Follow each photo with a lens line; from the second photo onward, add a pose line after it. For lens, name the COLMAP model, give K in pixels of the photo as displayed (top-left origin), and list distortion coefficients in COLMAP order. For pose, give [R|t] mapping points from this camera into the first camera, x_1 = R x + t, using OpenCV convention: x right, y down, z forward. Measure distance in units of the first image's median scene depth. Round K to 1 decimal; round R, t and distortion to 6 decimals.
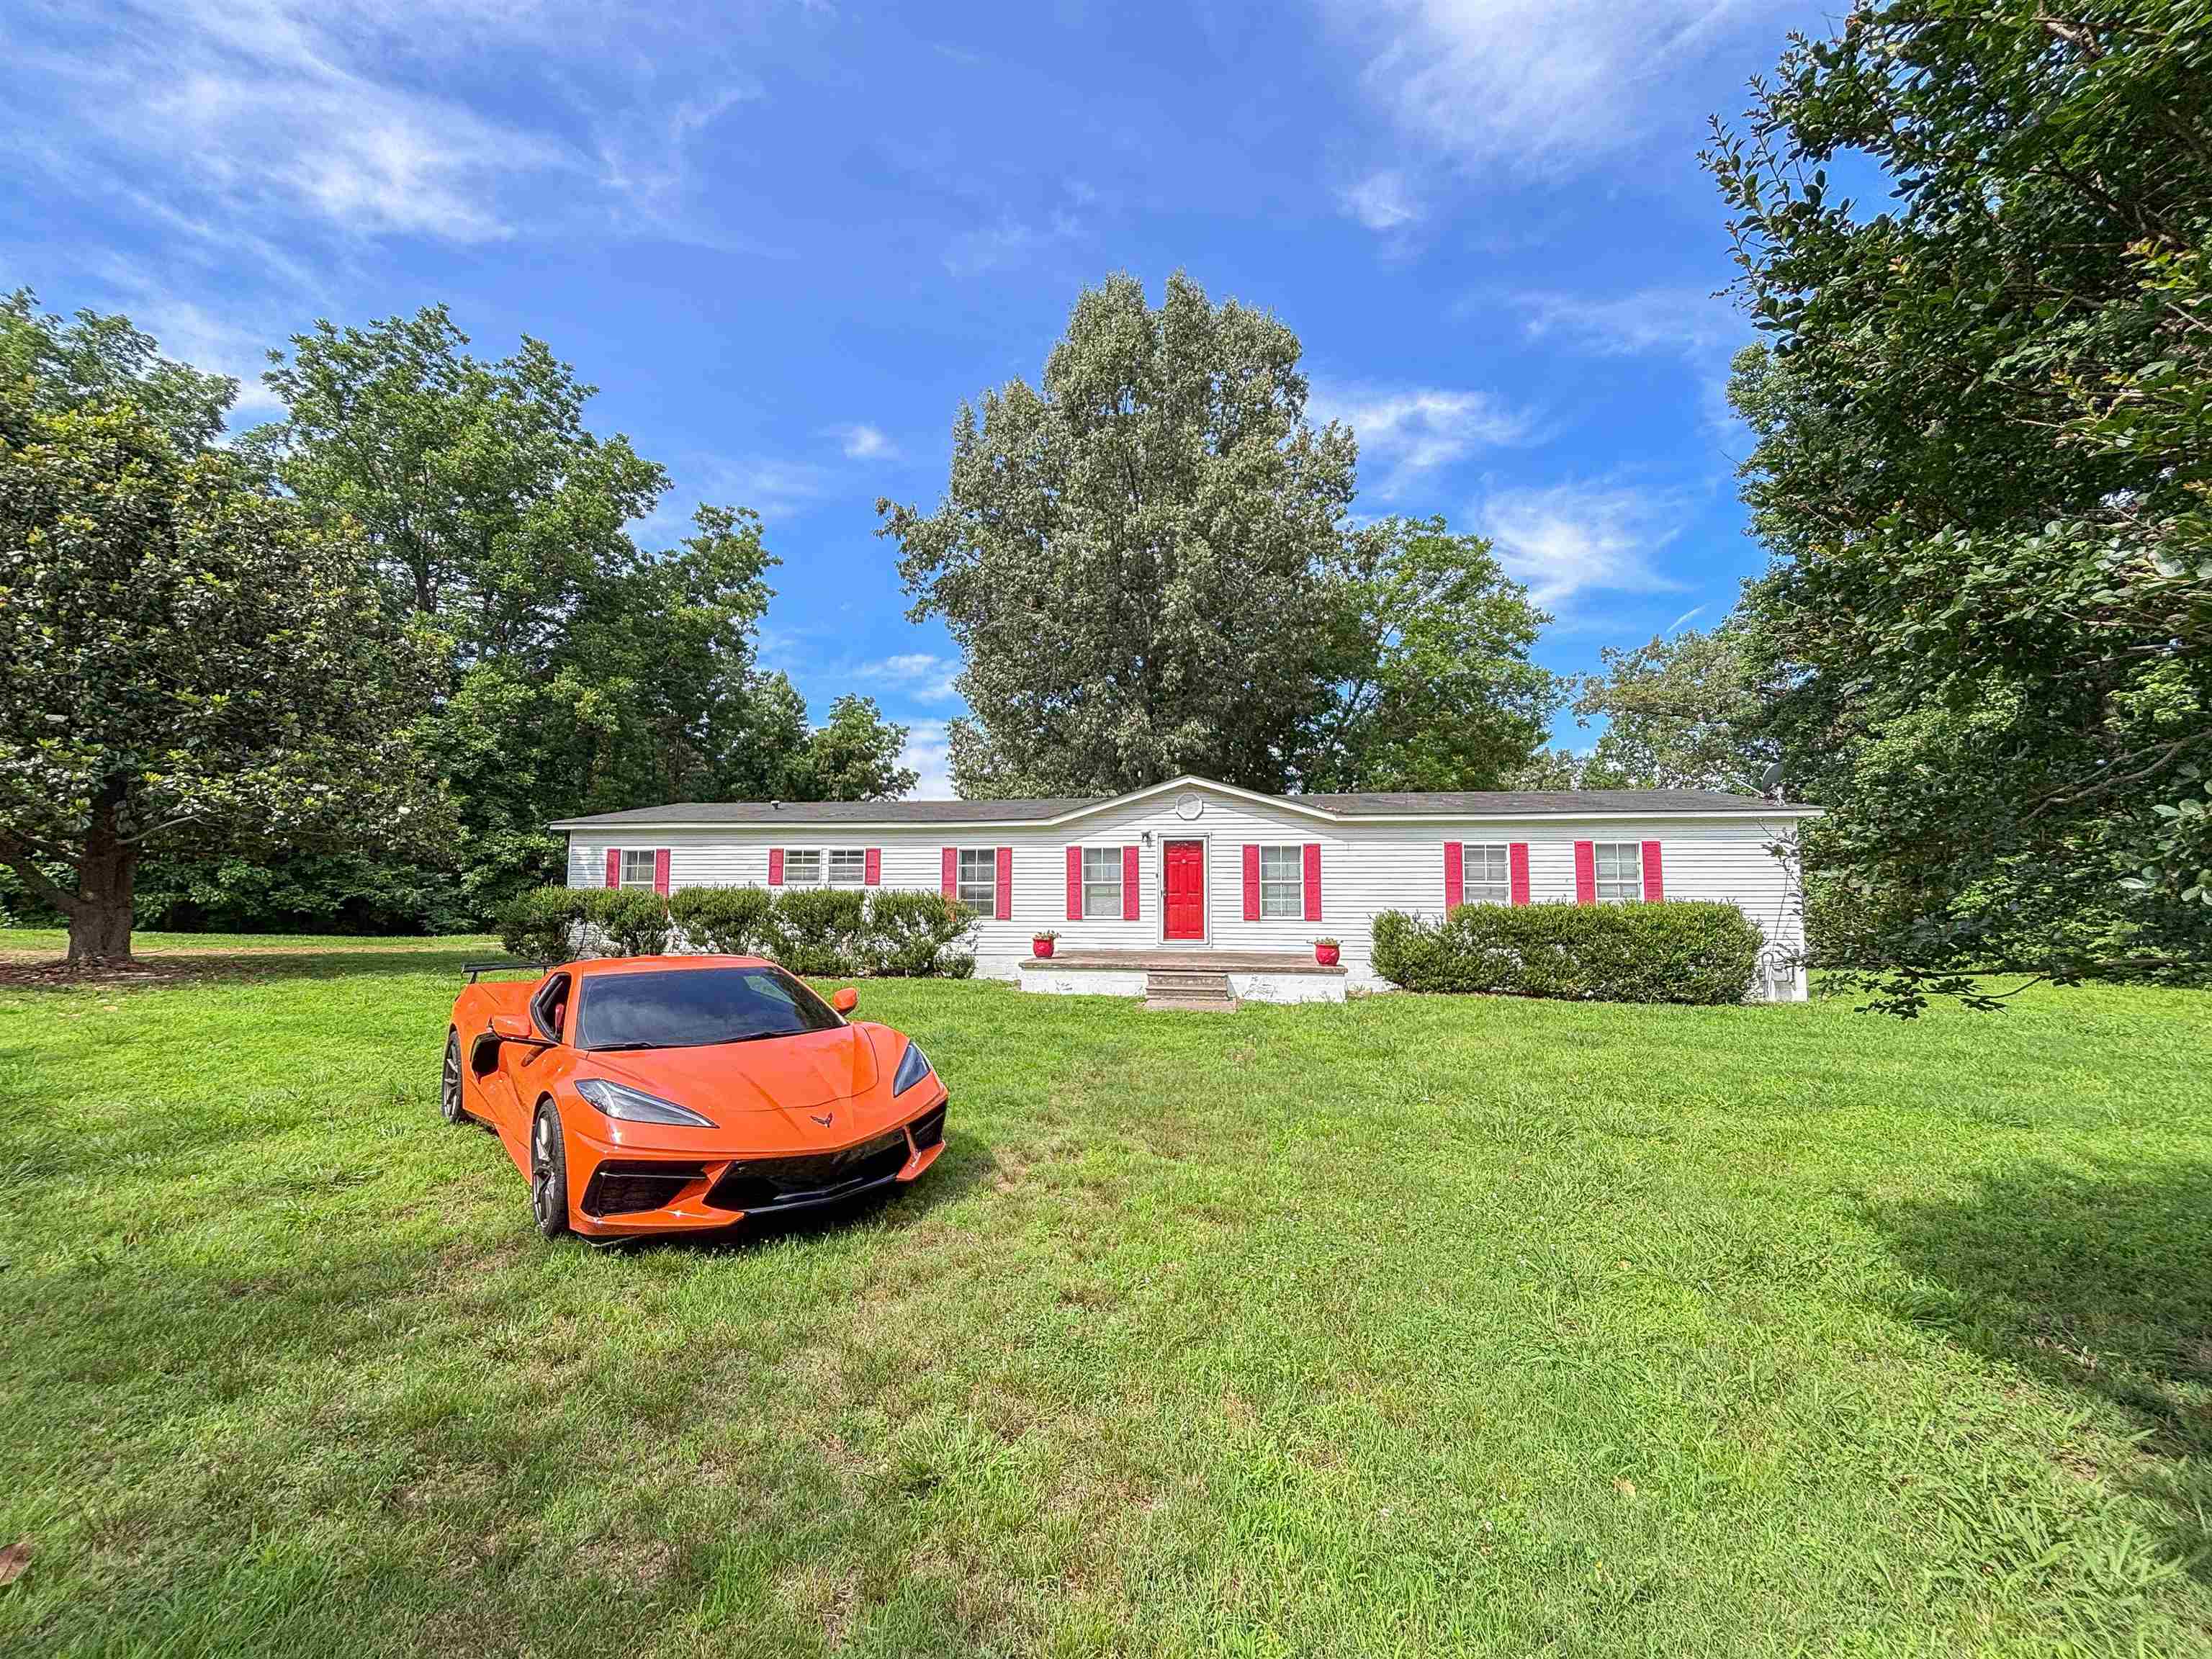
lens RADIAL K [[898.1, 0, 1103.0], [0, 898.1, 848.6], [0, 0, 1]] dist [0.002402, 0.000558]
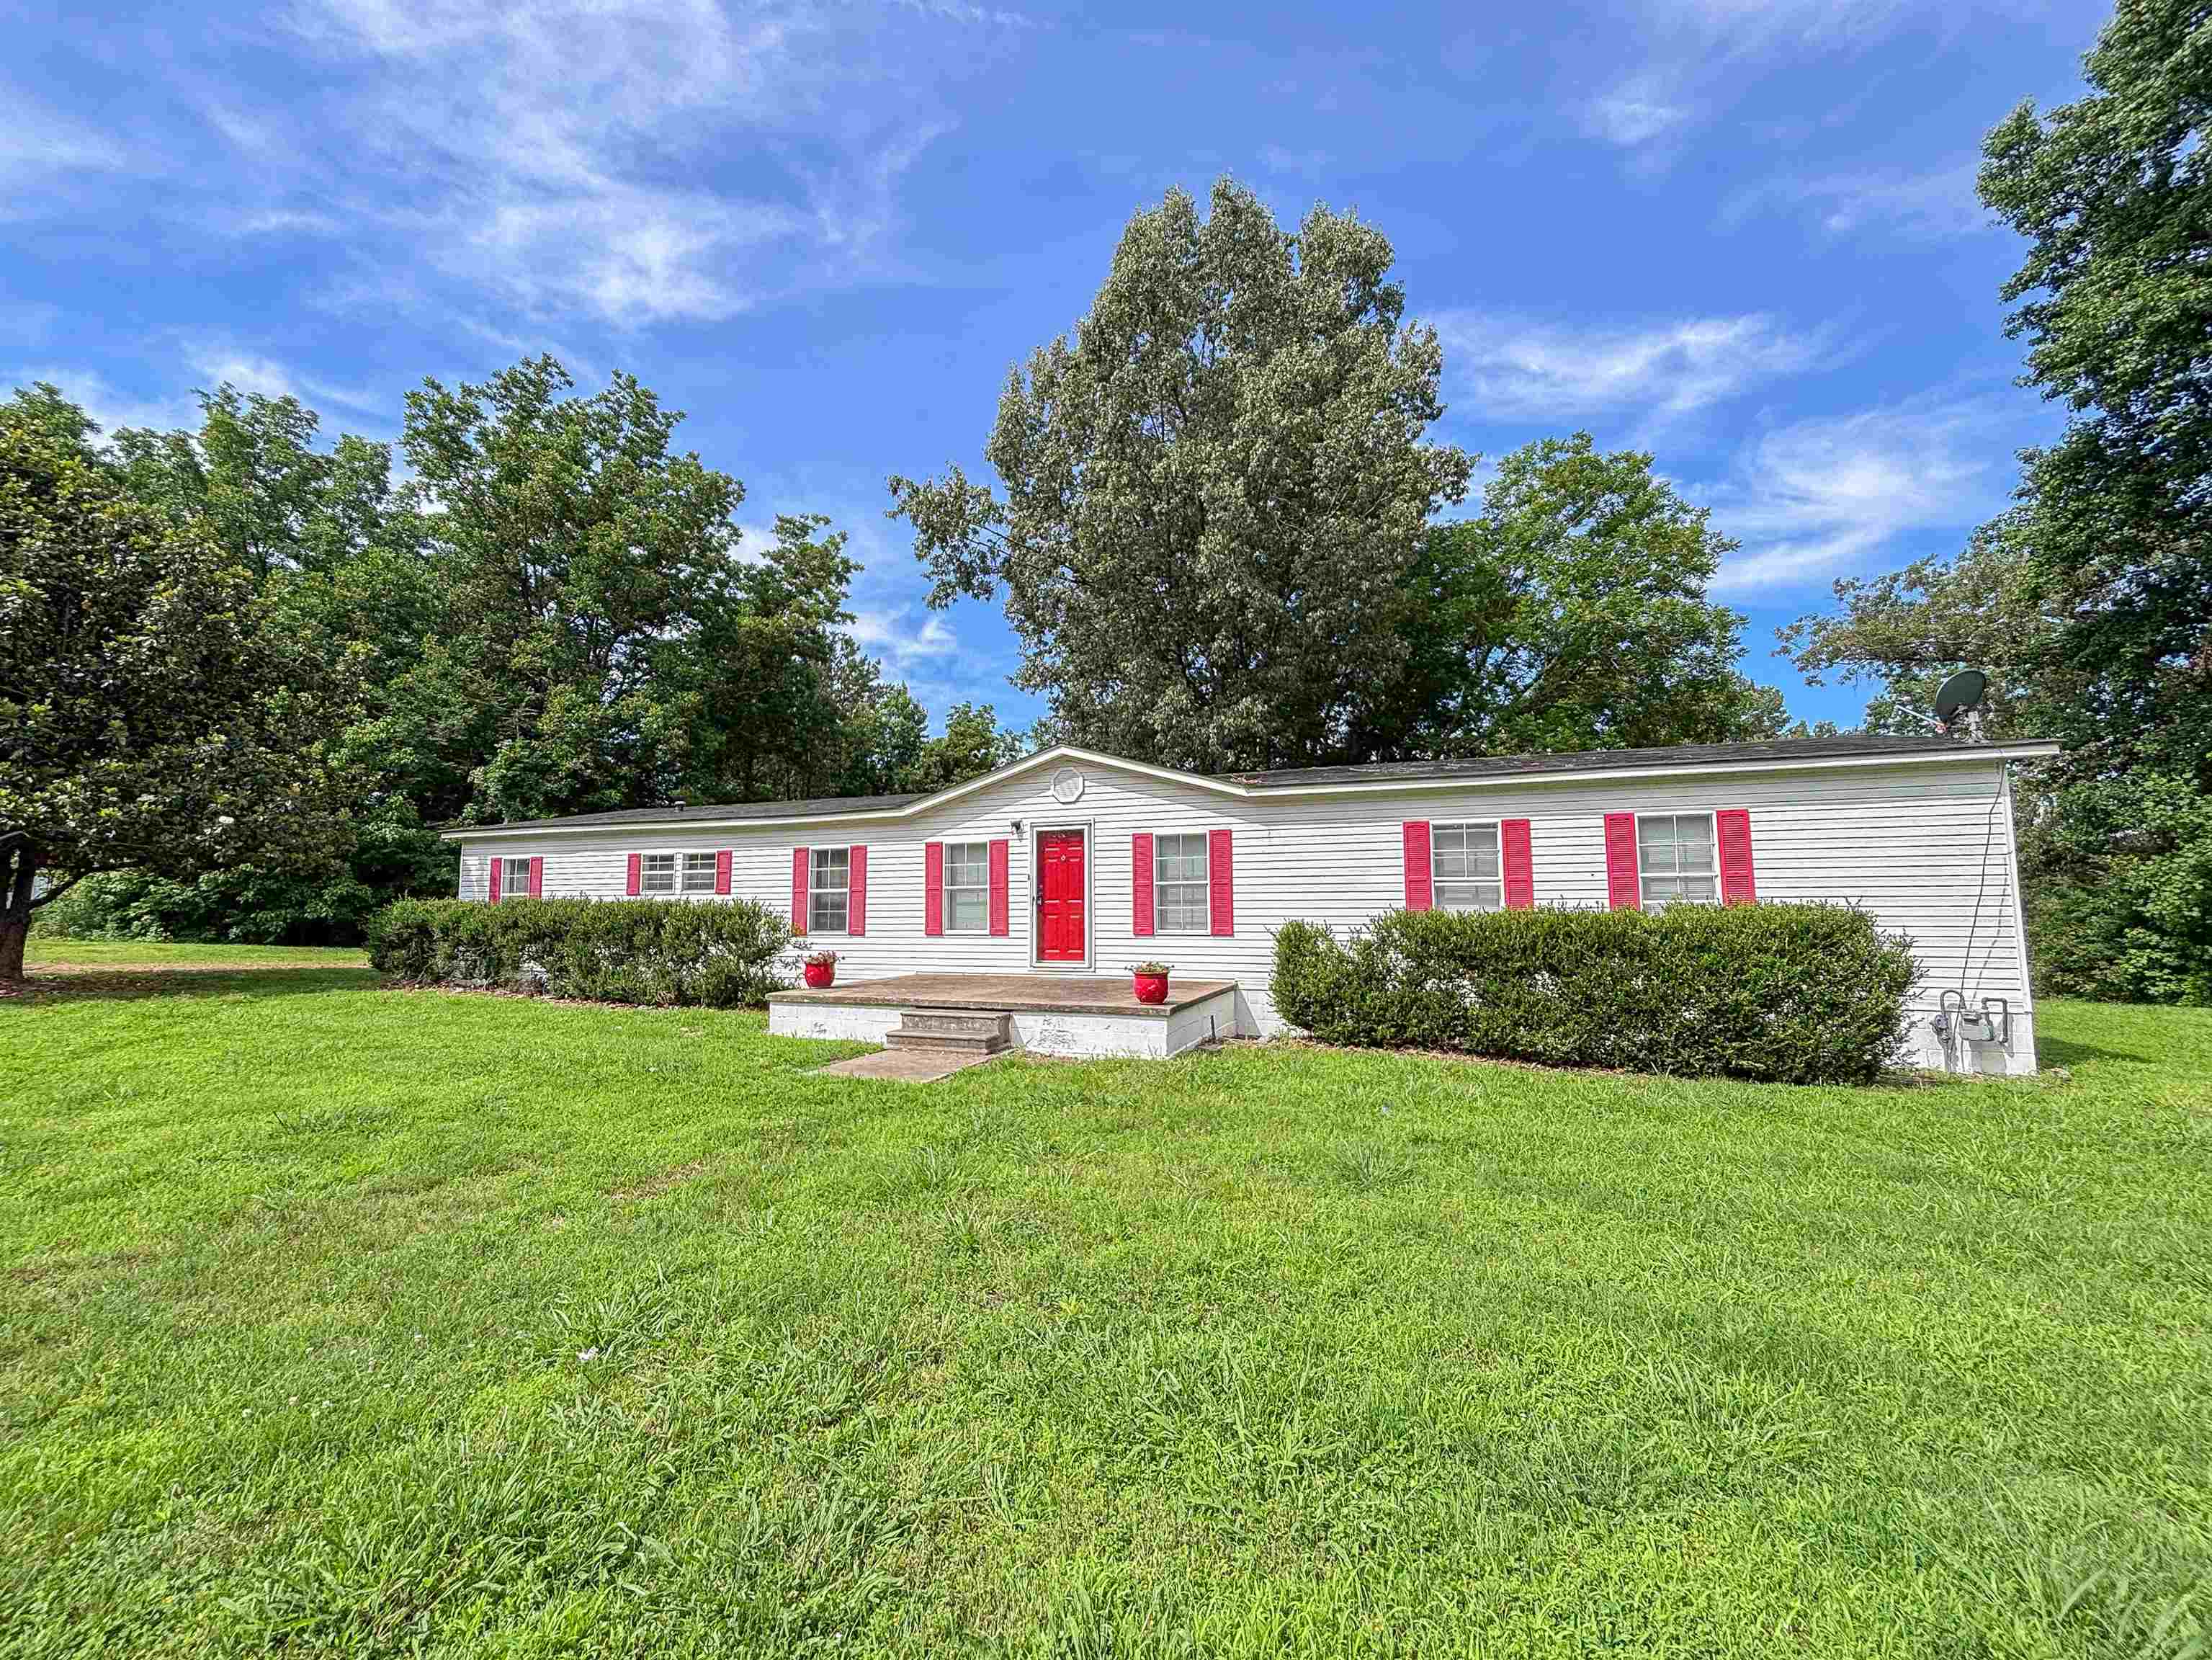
lens RADIAL K [[898.2, 0, 1110.8], [0, 898.2, 847.8], [0, 0, 1]] dist [0.002402, 0.000558]
pose [[0.974329, -0.023031, -0.223948, 0.184385], [0.020371, 0.999692, -0.014180, 0.010480], [0.224206, 0.009254, 0.974498, 0.163365]]
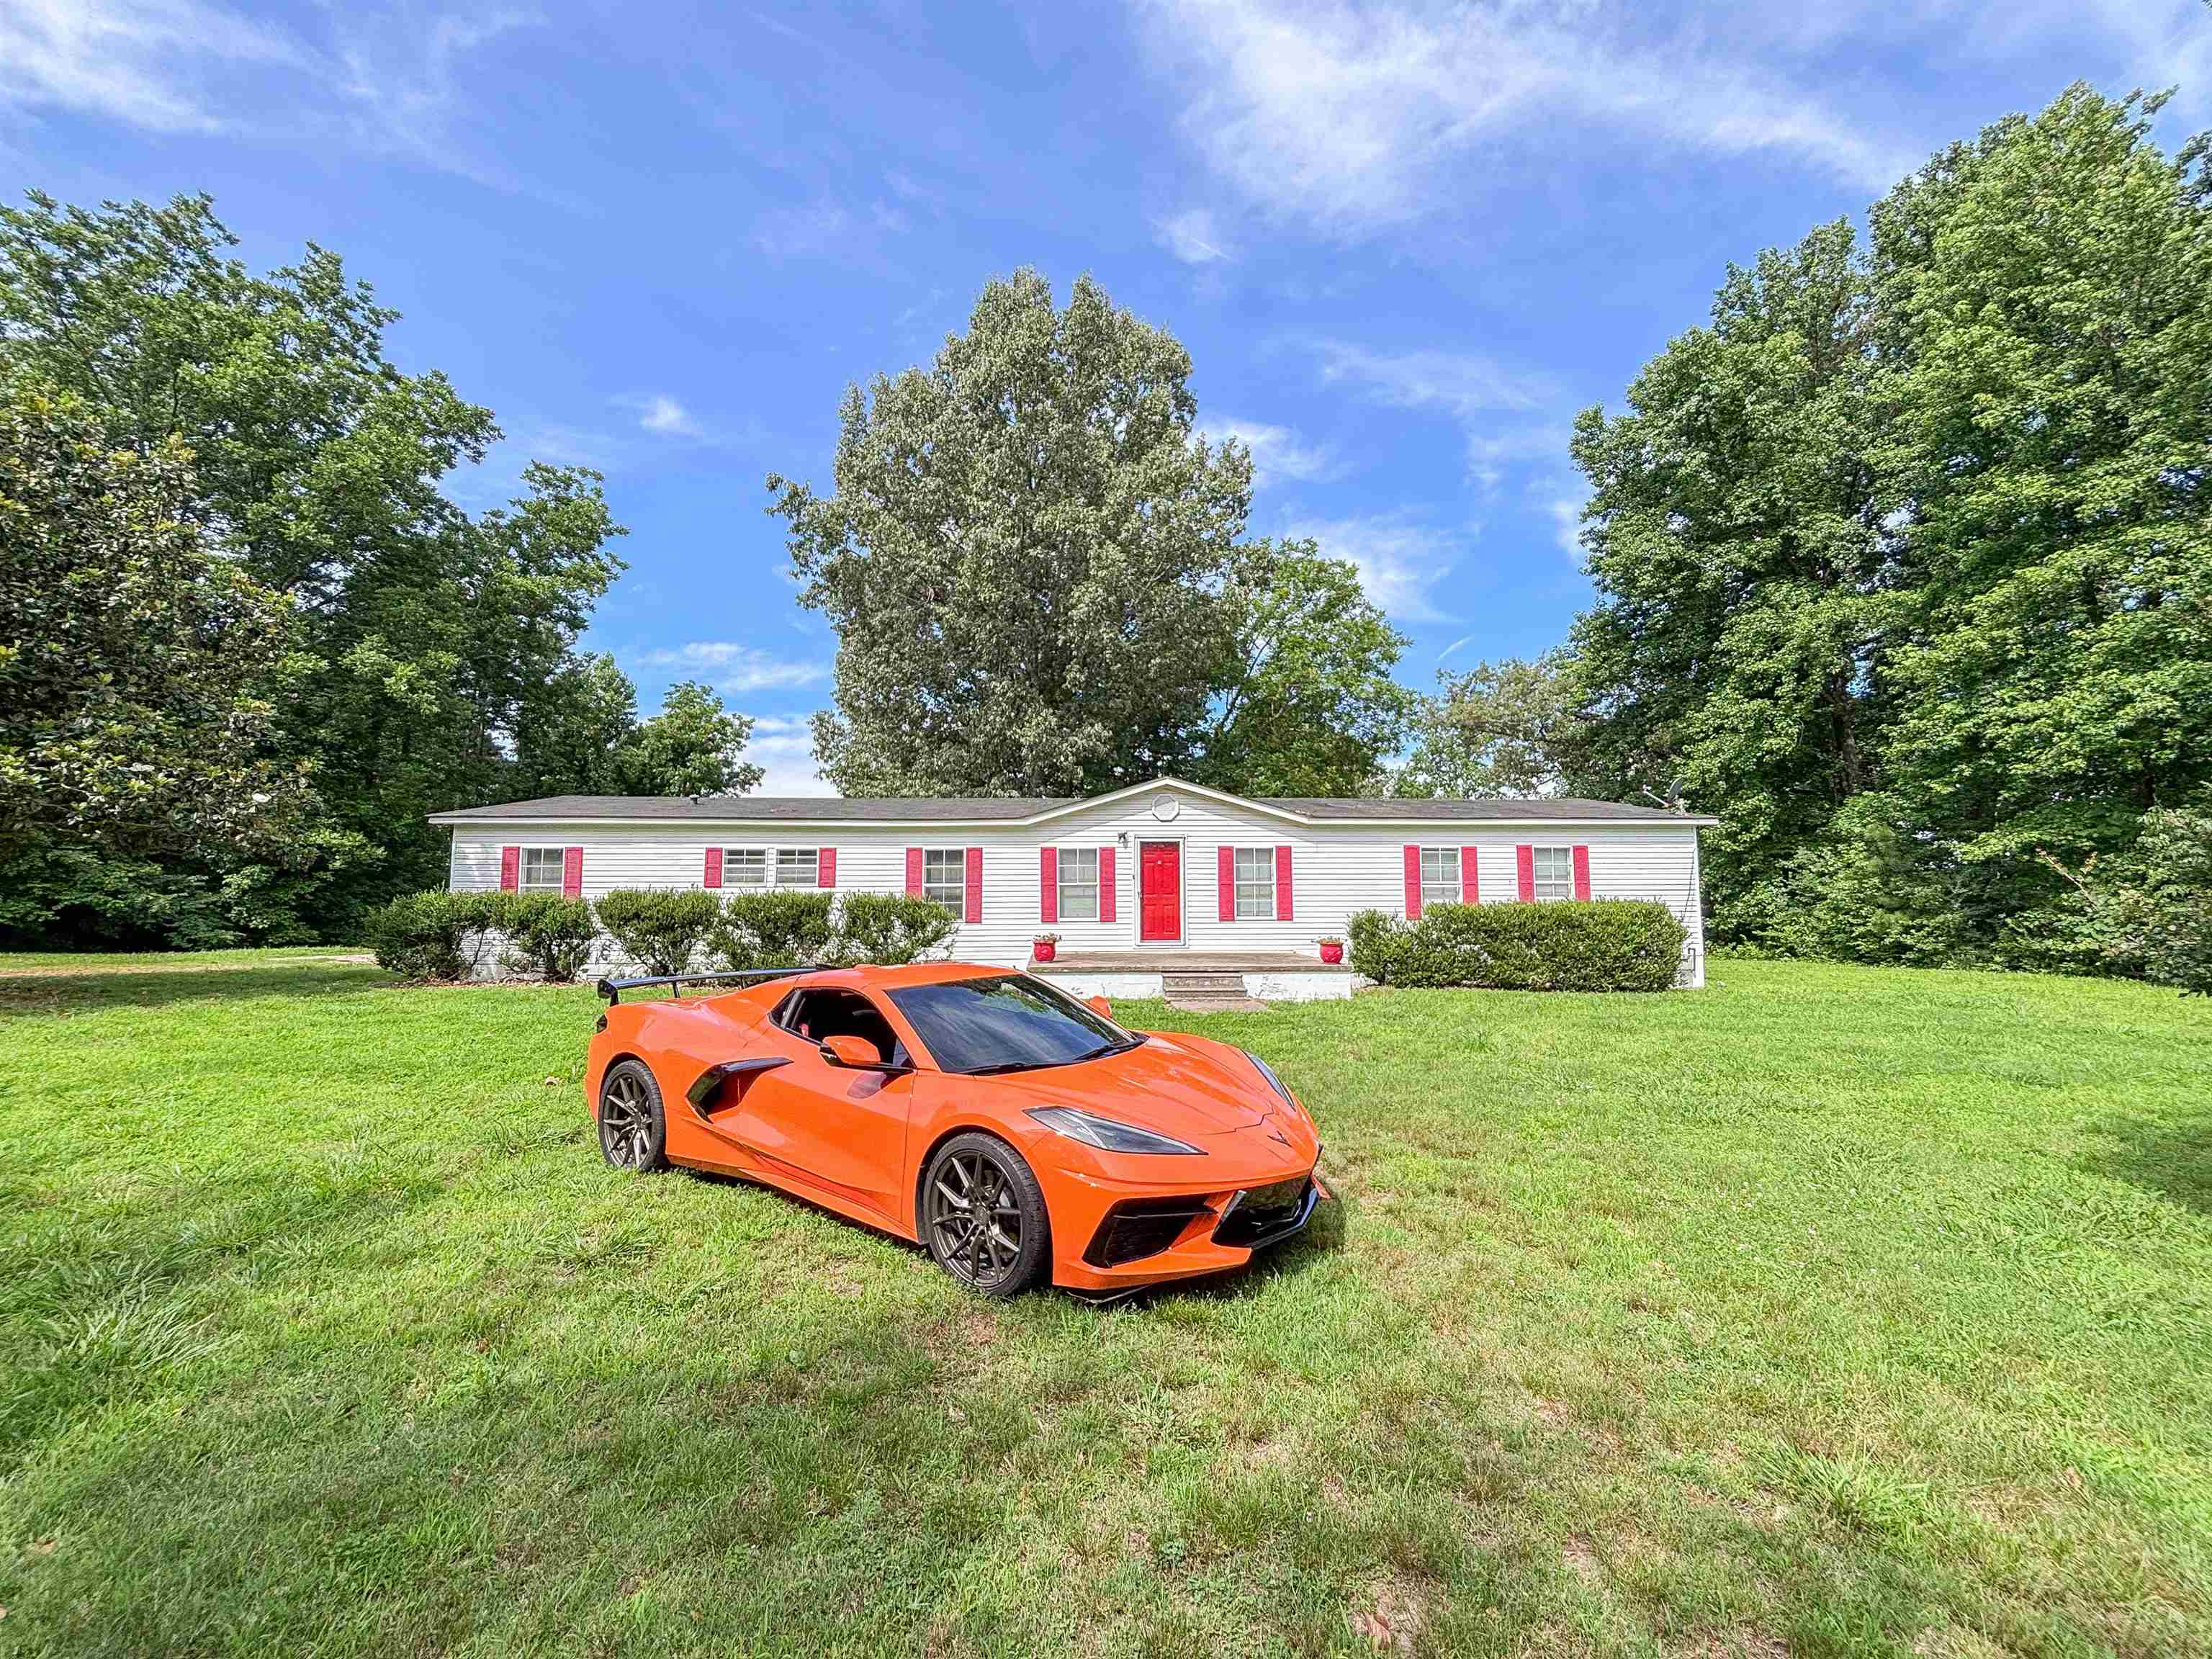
lens RADIAL K [[898.1, 0, 1103.6], [0, 898.1, 839.7], [0, 0, 1]] dist [0.002402, 0.000558]
pose [[0.979123, 0.008042, 0.203111, -0.105909], [-0.005324, 0.999889, -0.013923, 0.001817], [-0.203201, 0.012550, 0.979057, 0.021918]]
